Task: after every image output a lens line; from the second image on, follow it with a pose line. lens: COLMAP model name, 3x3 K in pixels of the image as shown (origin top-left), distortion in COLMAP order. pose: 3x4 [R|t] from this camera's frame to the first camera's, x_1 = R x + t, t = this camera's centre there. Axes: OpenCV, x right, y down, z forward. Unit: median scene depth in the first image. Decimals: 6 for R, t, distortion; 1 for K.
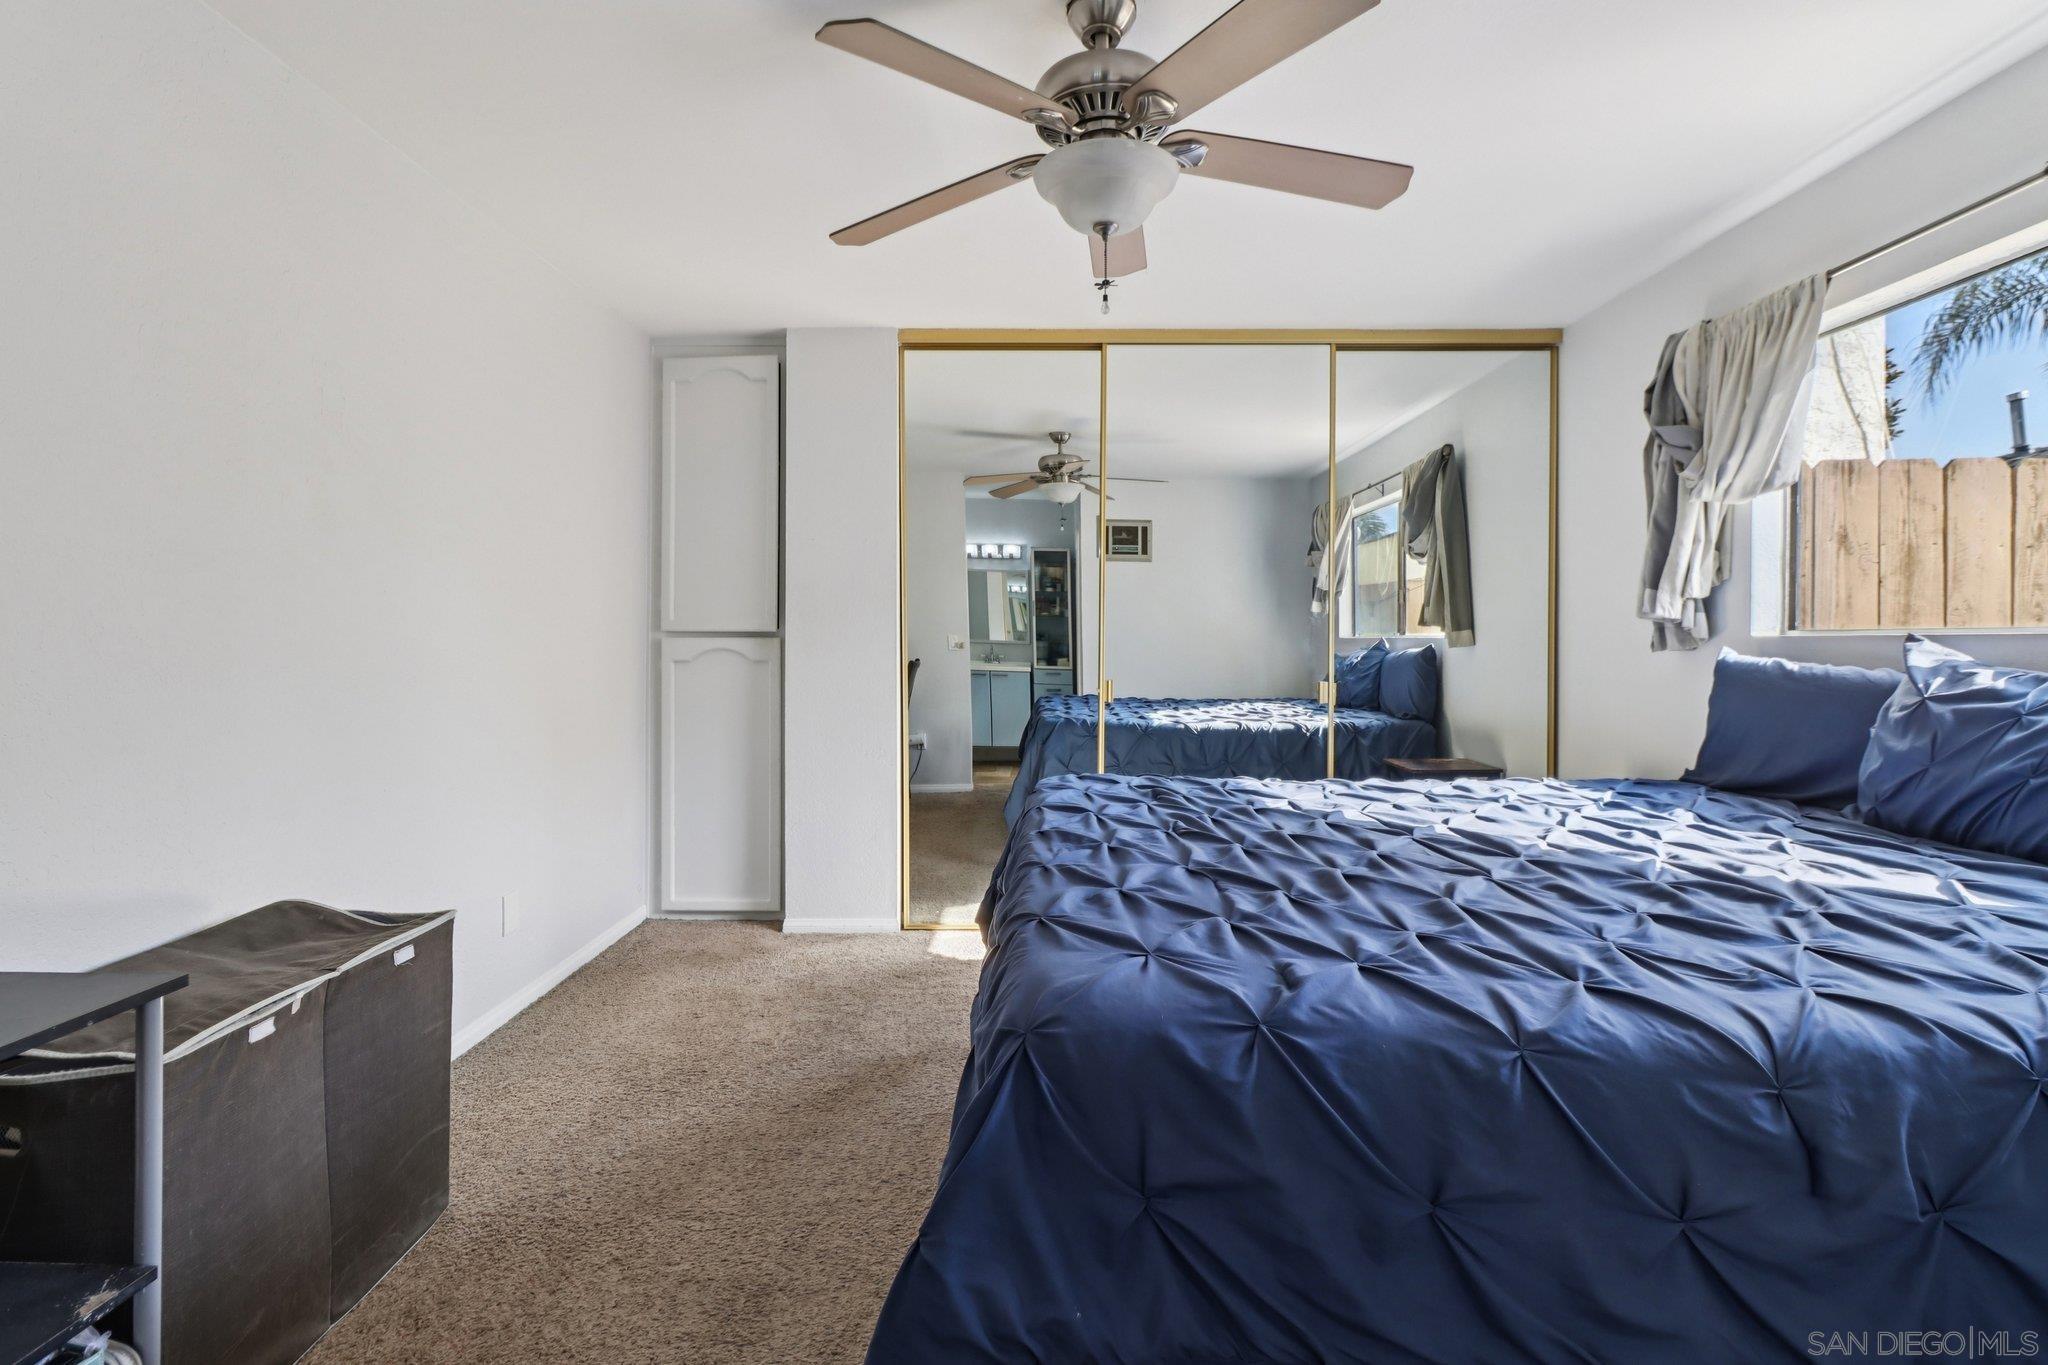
lens RADIAL K [[944.1, 0, 997.9], [0, 944.1, 638.5], [0, 0, 1]] dist [0.010678, 0.000139]
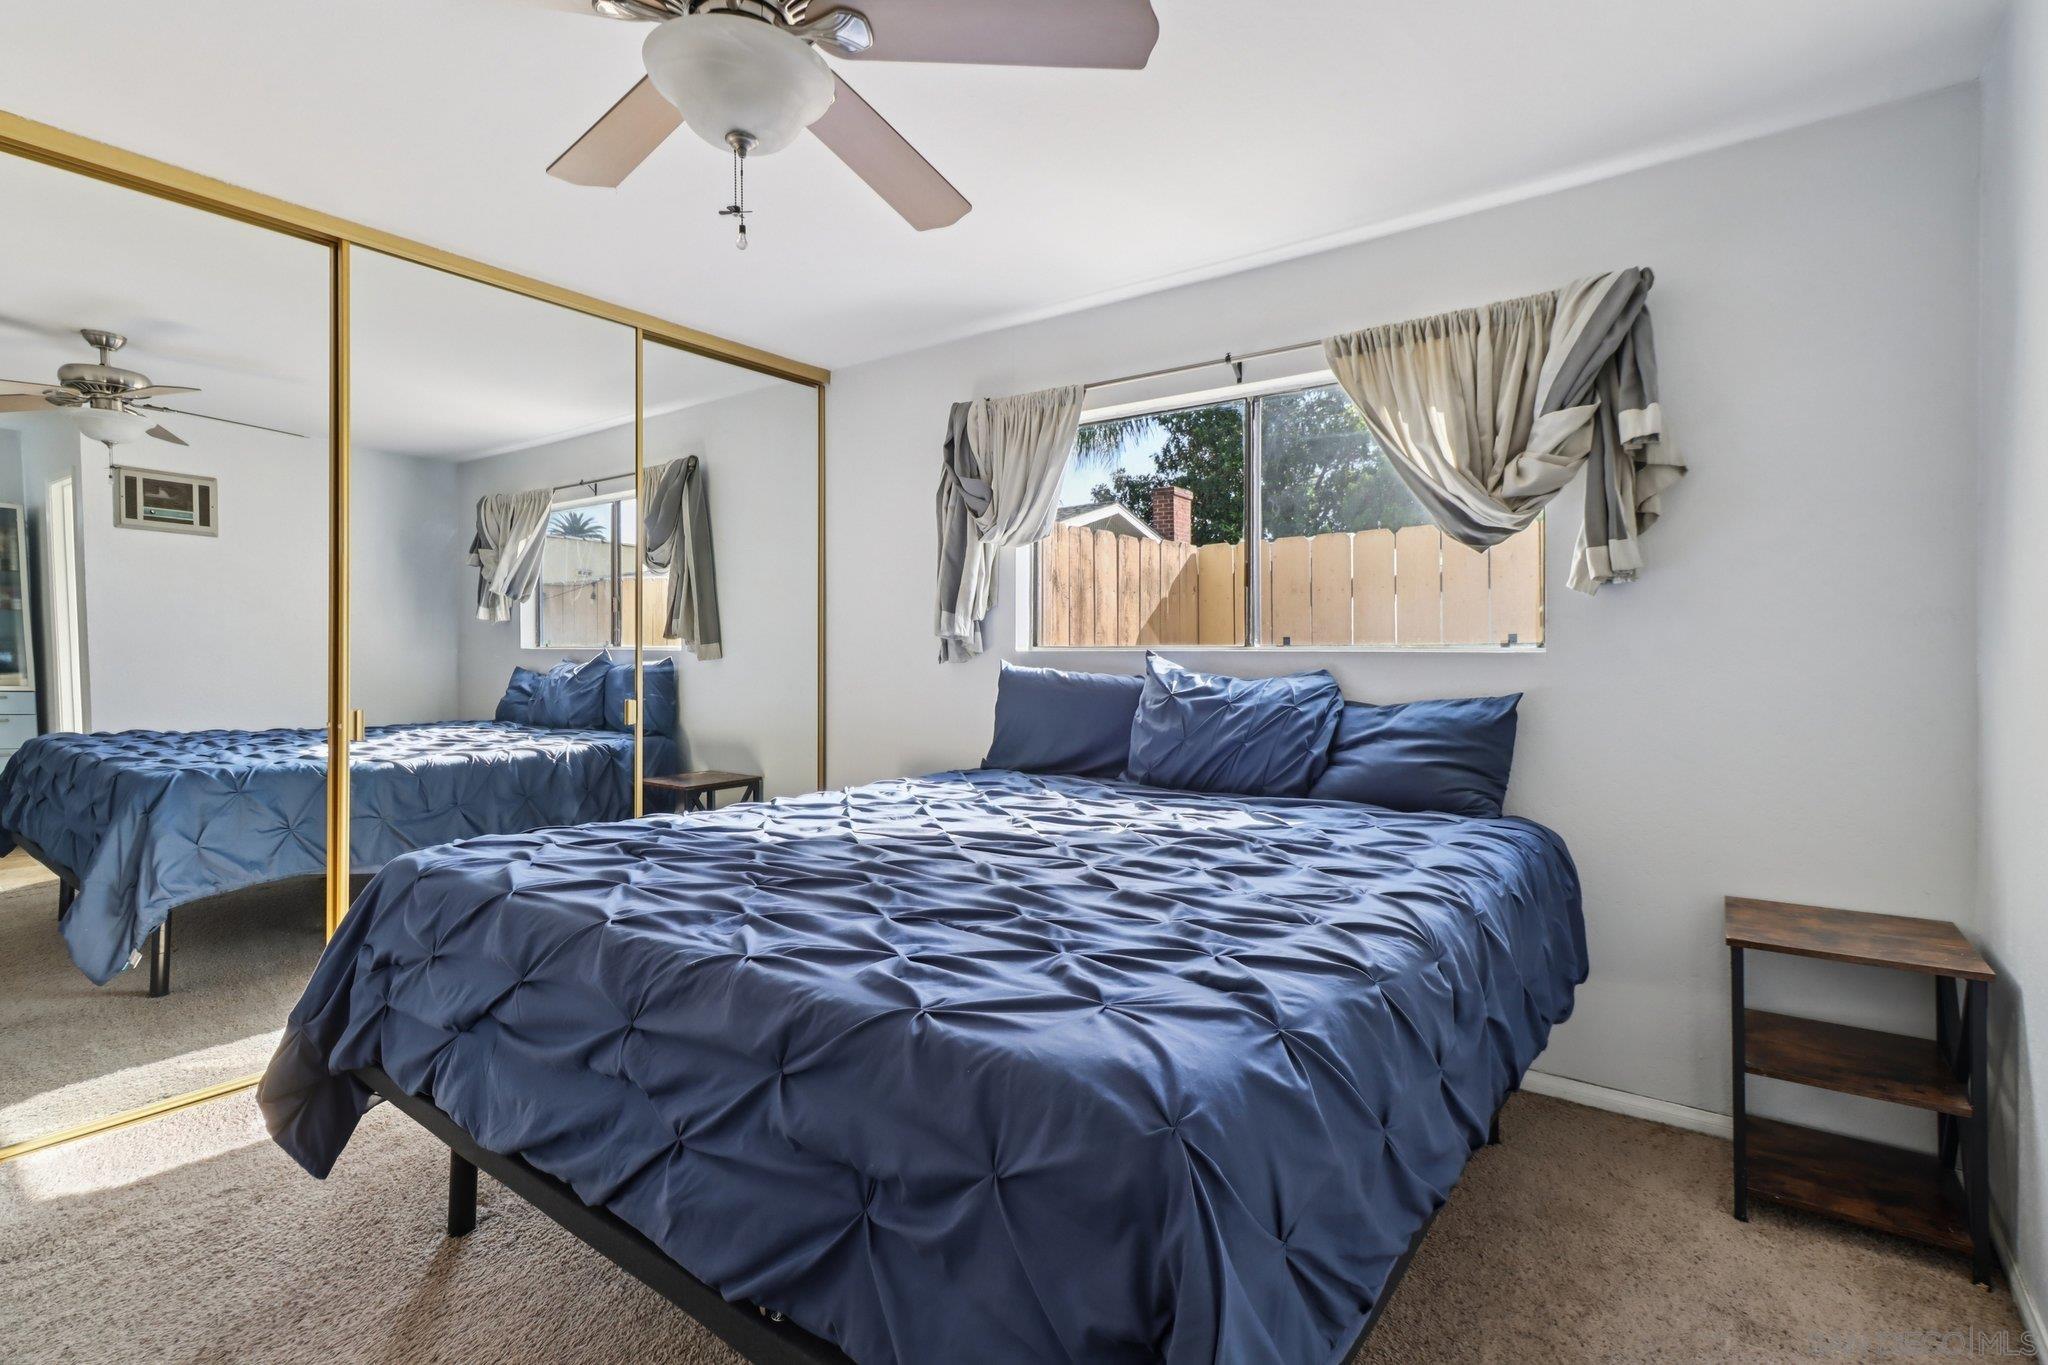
lens RADIAL K [[987.6, 0, 979.3], [0, 987.6, 659.3], [0, 0, 1]] dist [0.016218, -0.000191]
pose [[0.586879, -0.006997, 0.809645, -0.308743], [-0.002212, 0.999945, 0.010245, -0.005143], [-0.809672, -0.007804, 0.586831, 0.239803]]
